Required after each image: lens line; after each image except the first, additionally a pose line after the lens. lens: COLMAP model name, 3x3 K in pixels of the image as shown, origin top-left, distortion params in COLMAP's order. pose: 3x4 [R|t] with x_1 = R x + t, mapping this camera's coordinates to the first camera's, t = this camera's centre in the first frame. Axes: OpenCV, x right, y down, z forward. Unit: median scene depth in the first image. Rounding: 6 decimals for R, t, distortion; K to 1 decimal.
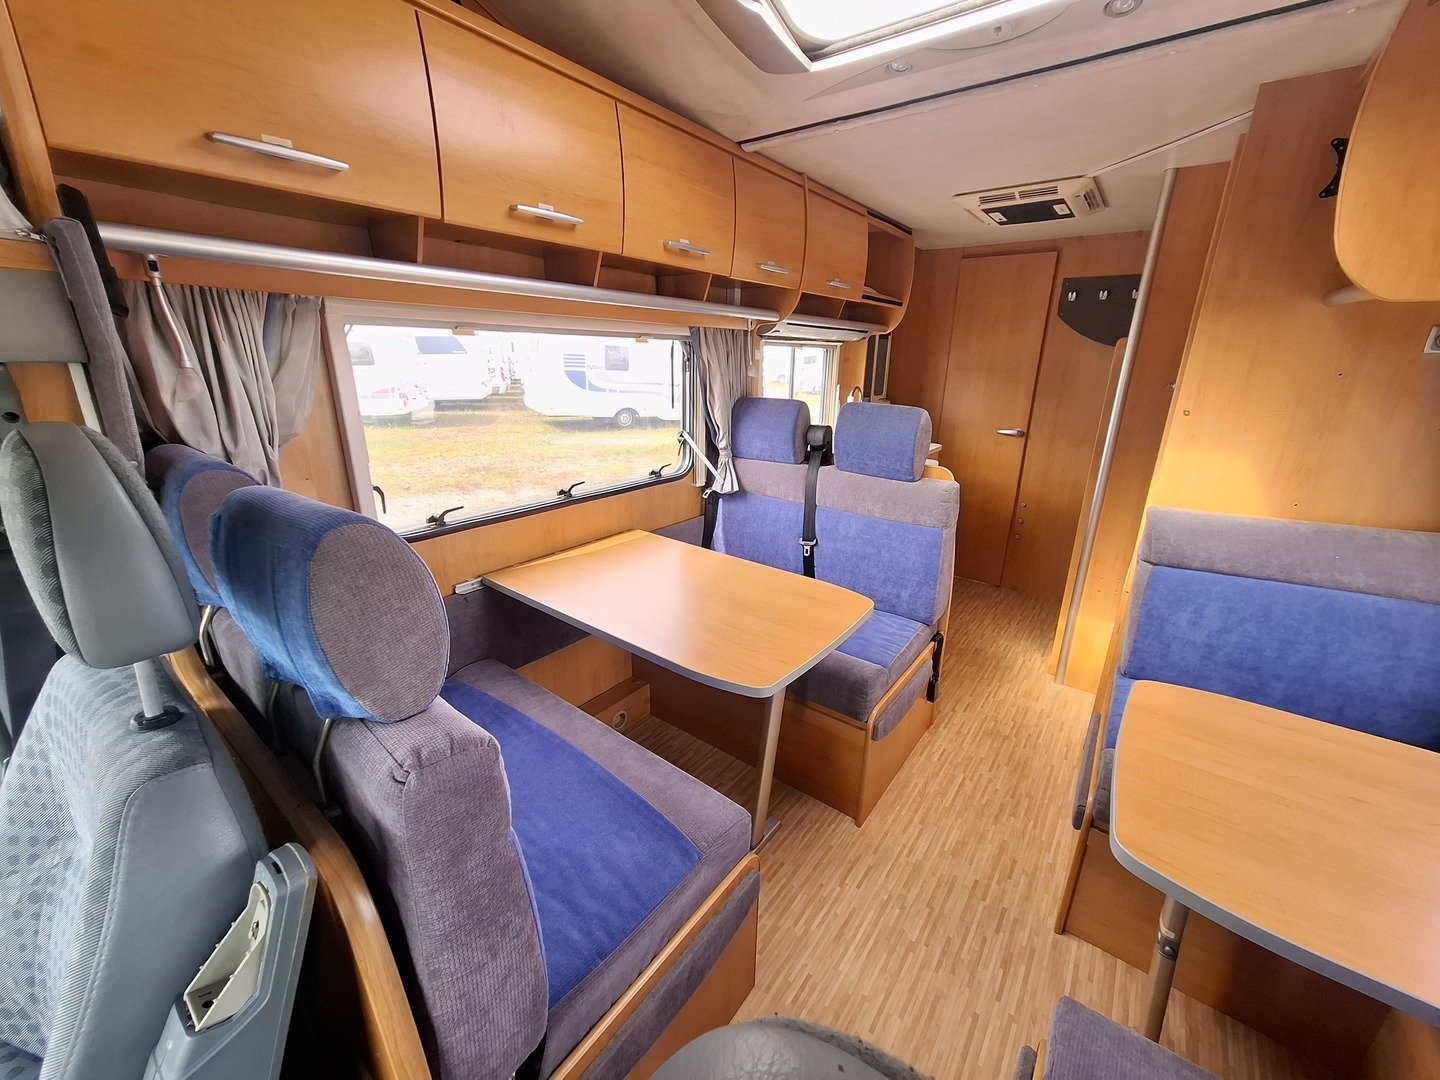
lens RADIAL K [[566.1, 0, 730.7], [0, 566.1, 537.3], [0, 0, 1]] dist [-0.006193, 0.001173]
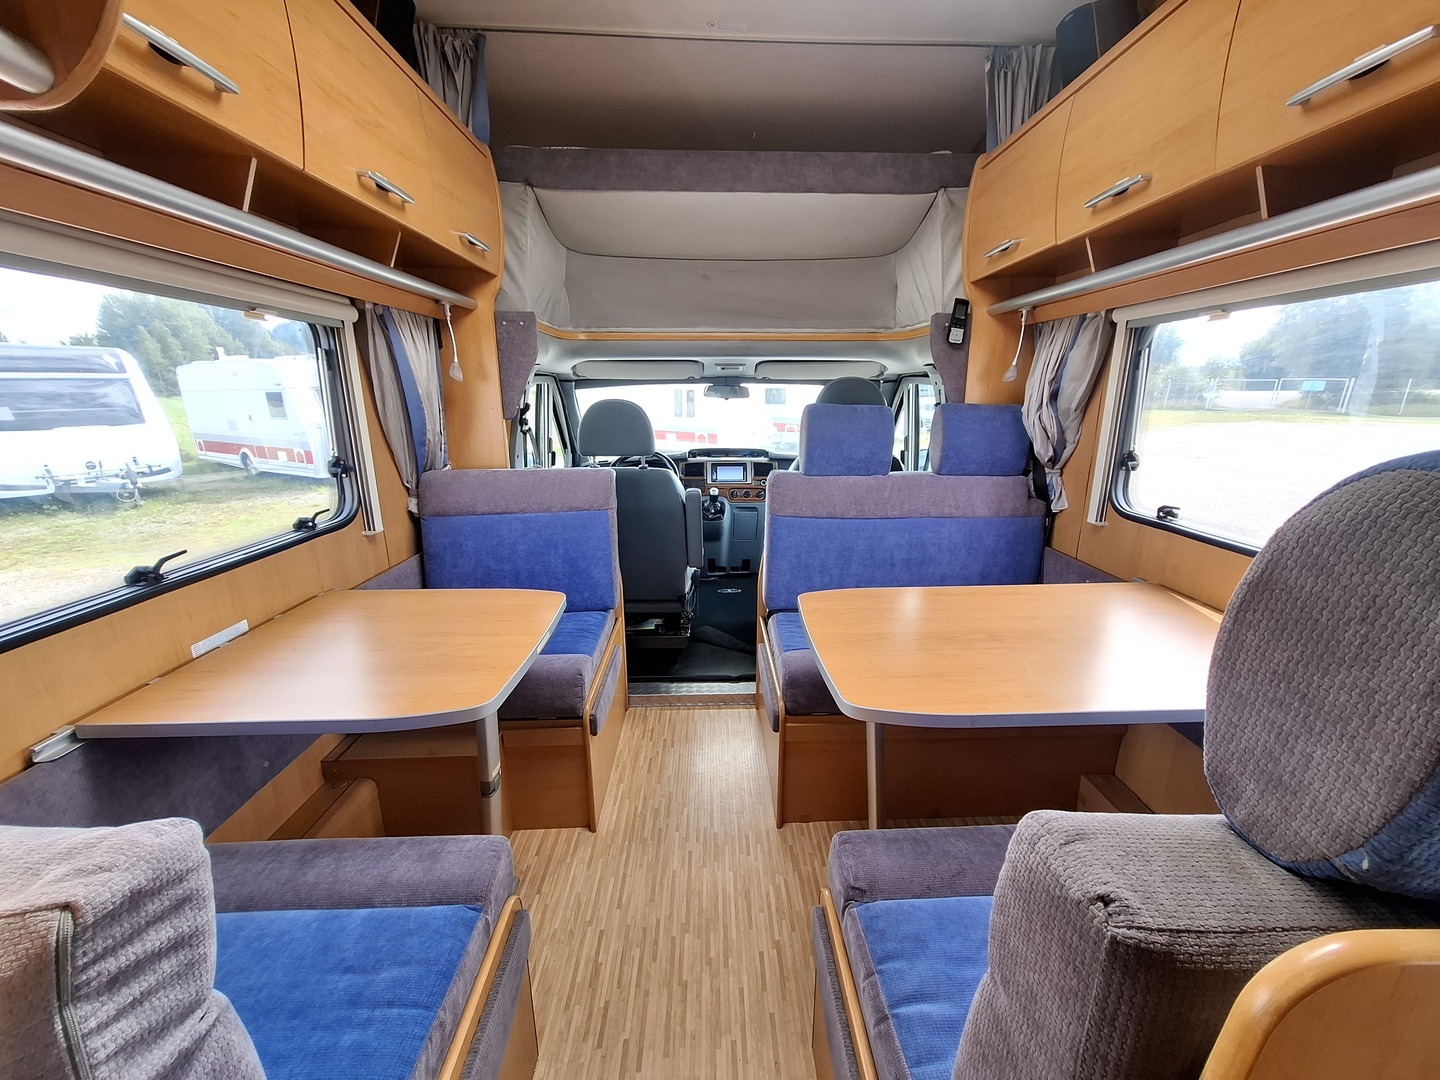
lens RADIAL K [[566.1, 0, 728.6], [0, 566.1, 539.8], [0, 0, 1]] dist [-0.006193, 0.001173]
pose [[-0.779070, 0.147184, -0.609415, 0.598803], [-0.199393, 0.863408, 0.463431, -0.252556], [0.594384, 0.482559, -0.643308, 1.063569]]
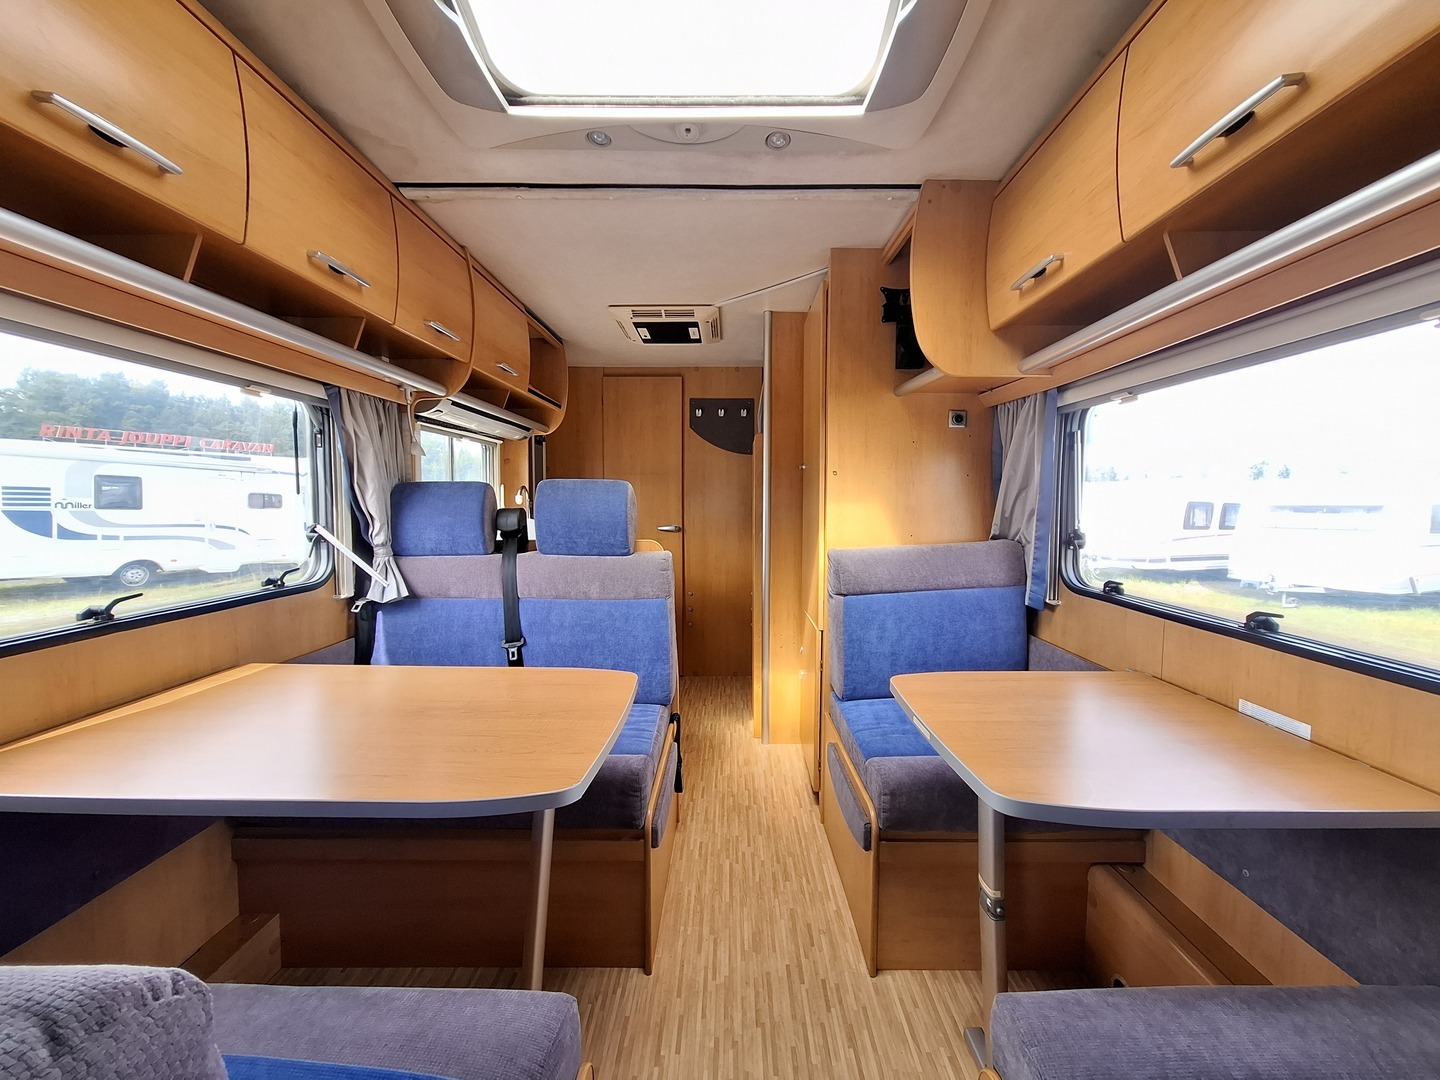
lens RADIAL K [[566.1, 0, 733.8], [0, 566.1, 536.4], [0, 0, 1]] dist [-0.006193, 0.001173]
pose [[0.796276, -0.053067, 0.602601, -0.121841], [0.194492, 0.965714, -0.171959, 0.077299], [-0.572815, 0.254128, 0.779296, 0.157226]]
